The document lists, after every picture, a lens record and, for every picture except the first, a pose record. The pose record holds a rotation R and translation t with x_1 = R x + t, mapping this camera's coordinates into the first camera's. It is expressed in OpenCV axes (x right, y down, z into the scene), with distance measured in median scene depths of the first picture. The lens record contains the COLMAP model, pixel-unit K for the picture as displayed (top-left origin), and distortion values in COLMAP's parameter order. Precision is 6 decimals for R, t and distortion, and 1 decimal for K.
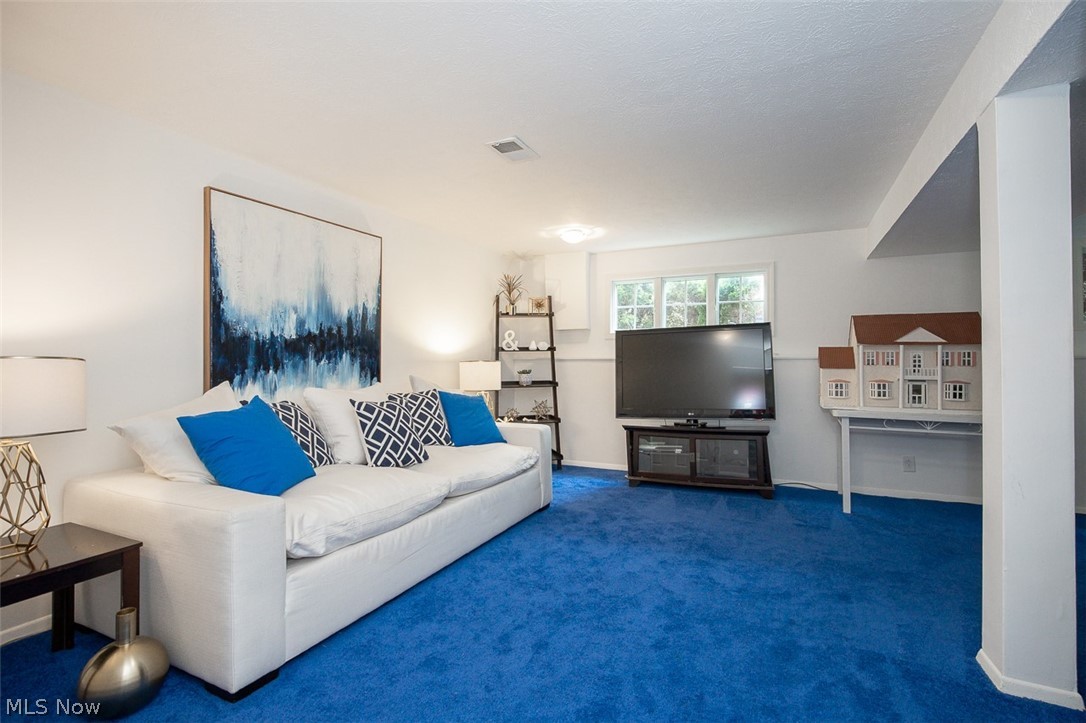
lens RADIAL K [[489.4, 0, 546.5], [0, 489.4, 356.3], [0, 0, 1]] dist [-0.003412, -0.000003]
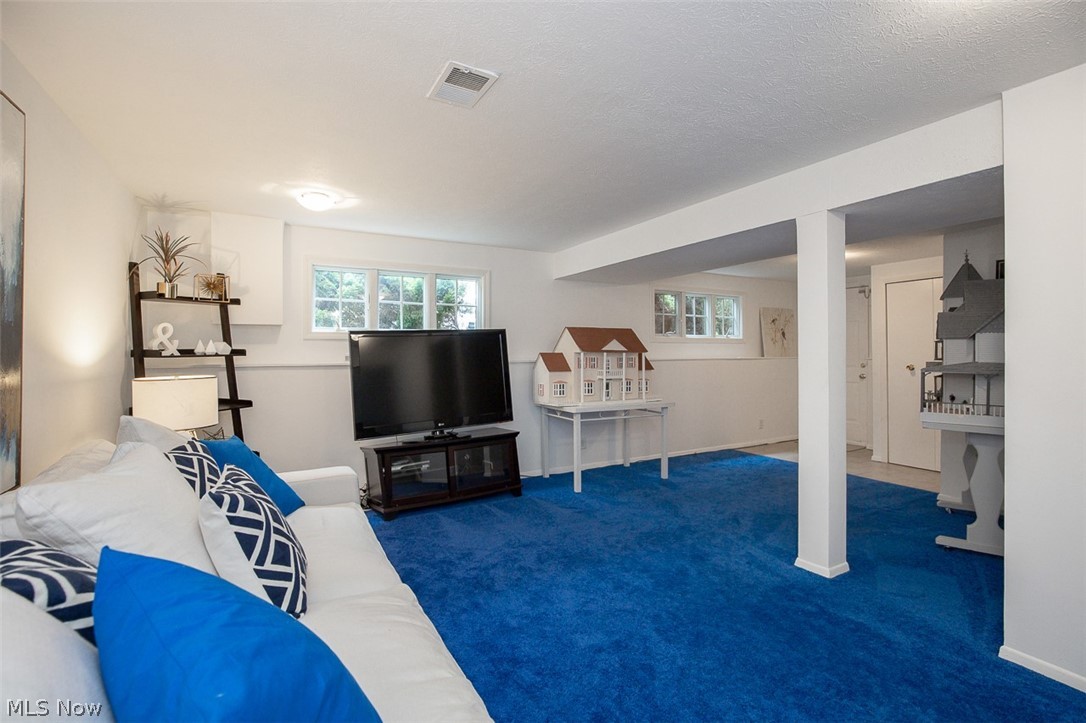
lens RADIAL K [[494.6, 0, 545.3], [0, 494.6, 351.5], [0, 0, 1]] dist [-0.010332, 0.000060]
pose [[0.590529, -0.001254, 0.807015, -0.423074], [-0.004536, 0.999978, 0.004873, -0.031705], [-0.807004, -0.006538, 0.590510, 0.358325]]
